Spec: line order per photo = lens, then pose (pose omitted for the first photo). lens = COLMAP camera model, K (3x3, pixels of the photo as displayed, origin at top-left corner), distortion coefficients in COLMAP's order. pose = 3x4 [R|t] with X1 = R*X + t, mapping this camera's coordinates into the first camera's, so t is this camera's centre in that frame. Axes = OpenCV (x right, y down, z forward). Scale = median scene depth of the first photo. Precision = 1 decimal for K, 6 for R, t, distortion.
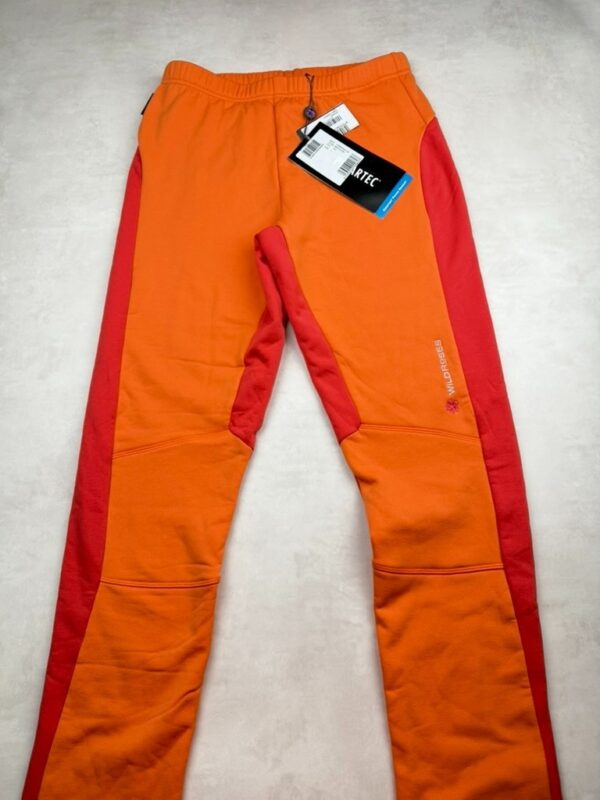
lens RADIAL K [[573.7, 0, 300.0], [0, 573.7, 400.0], [0, 0, 1]] dist [0.000775, -0.009834]
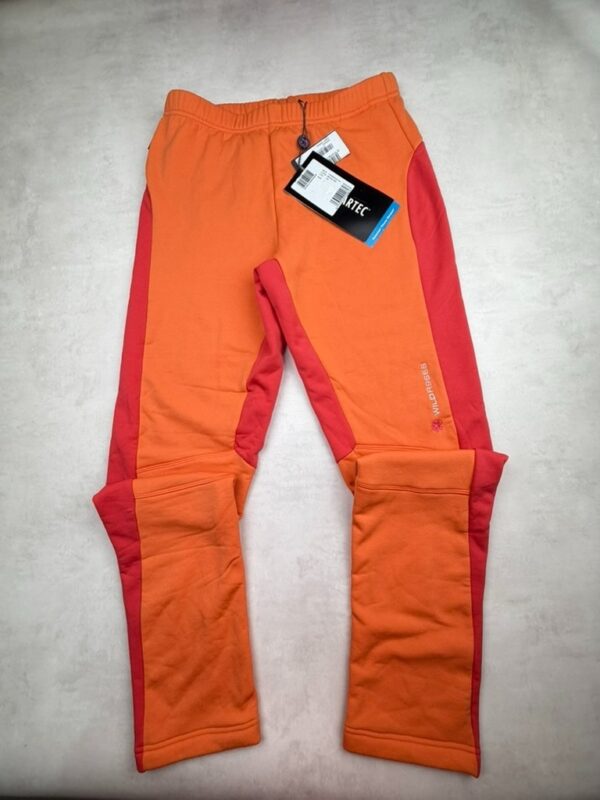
lens RADIAL K [[313.8, 0, 300.0], [0, 313.8, 400.0], [0, 0, 1]] dist [-0.001911, 0.000323]
pose [[0.999554, -0.020563, -0.021639, 0.014160], [0.024200, 0.982612, 0.184088, -0.141426], [0.017477, -0.184529, 0.982672, 0.349681]]
